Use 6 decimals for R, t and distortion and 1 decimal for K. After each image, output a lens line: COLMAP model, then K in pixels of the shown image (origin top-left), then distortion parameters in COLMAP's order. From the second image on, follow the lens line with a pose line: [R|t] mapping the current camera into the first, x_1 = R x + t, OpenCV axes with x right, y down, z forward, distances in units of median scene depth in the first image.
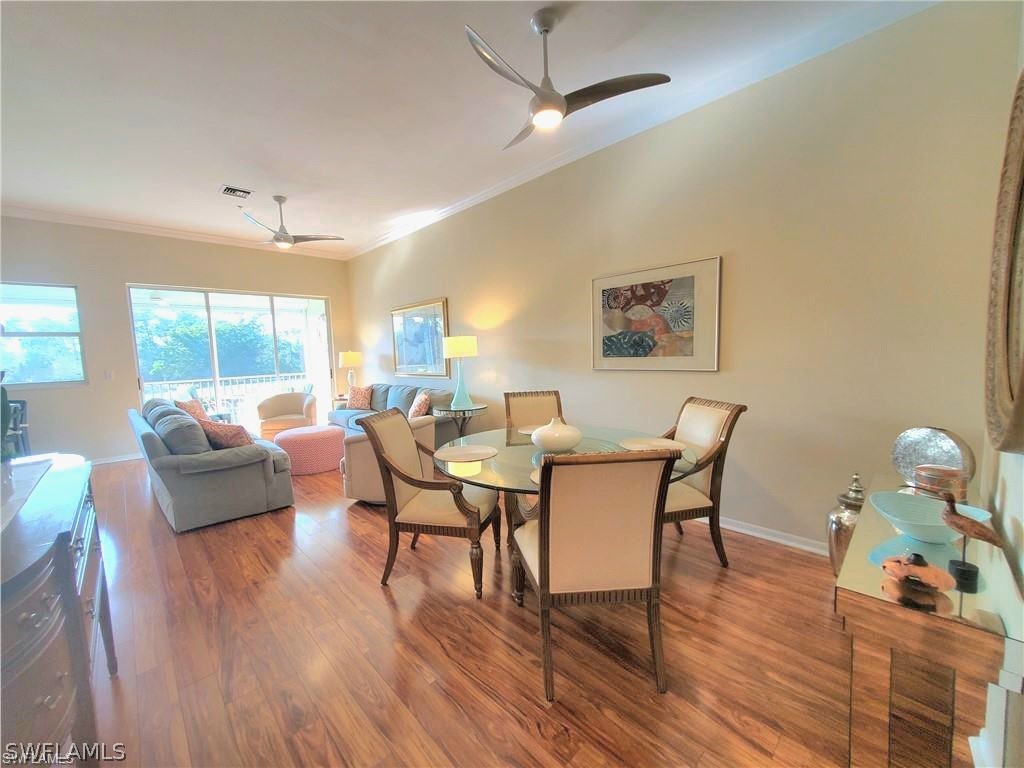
lens RADIAL K [[409.3, 0, 504.3], [0, 409.3, 387.4], [0, 0, 1]] dist [0.005487, -0.001997]
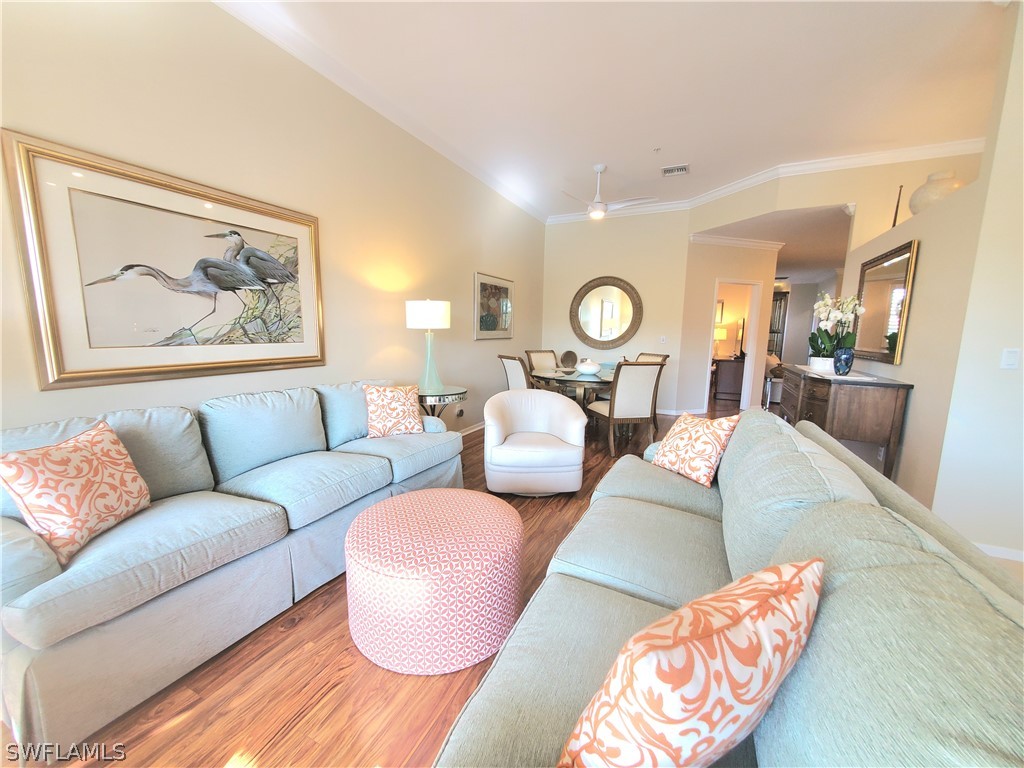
lens RADIAL K [[409.3, 0, 499.4], [0, 409.3, 390.6], [0, 0, 1]] dist [0.005487, -0.001997]
pose [[-0.339977, -0.108503, 0.934153, -1.179785], [0.089014, 0.985150, 0.146823, -0.075347], [-0.936212, 0.133069, -0.325270, 1.504674]]
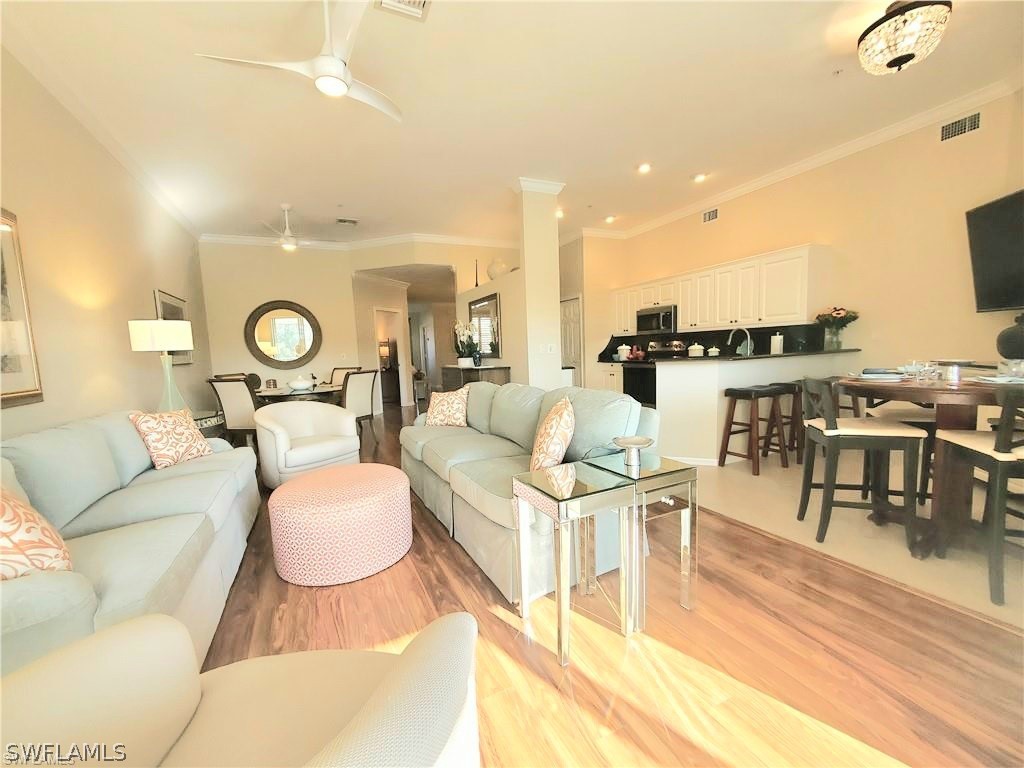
lens RADIAL K [[409.3, 0, 503.4], [0, 409.3, 391.2], [0, 0, 1]] dist [0.005487, -0.001997]
pose [[-0.946616, 0.040515, 0.319808, -1.173712], [0.103989, 0.977414, 0.183980, -0.095876], [-0.305131, 0.207415, -0.929448, 1.973336]]
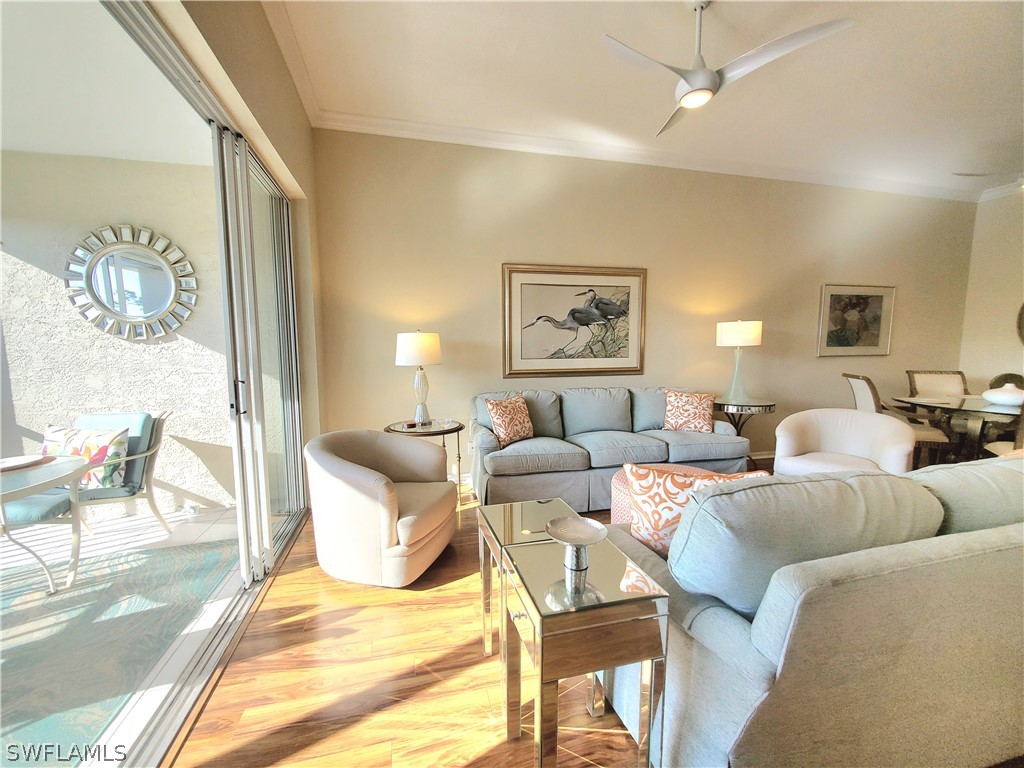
lens RADIAL K [[409.3, 0, 499.0], [0, 409.3, 390.7], [0, 0, 1]] dist [0.005487, -0.001997]
pose [[0.498415, -0.062202, 0.864704, -1.484724], [0.071201, 0.996990, 0.030678, -0.051612], [-0.864010, 0.046277, 0.501344, 1.322769]]
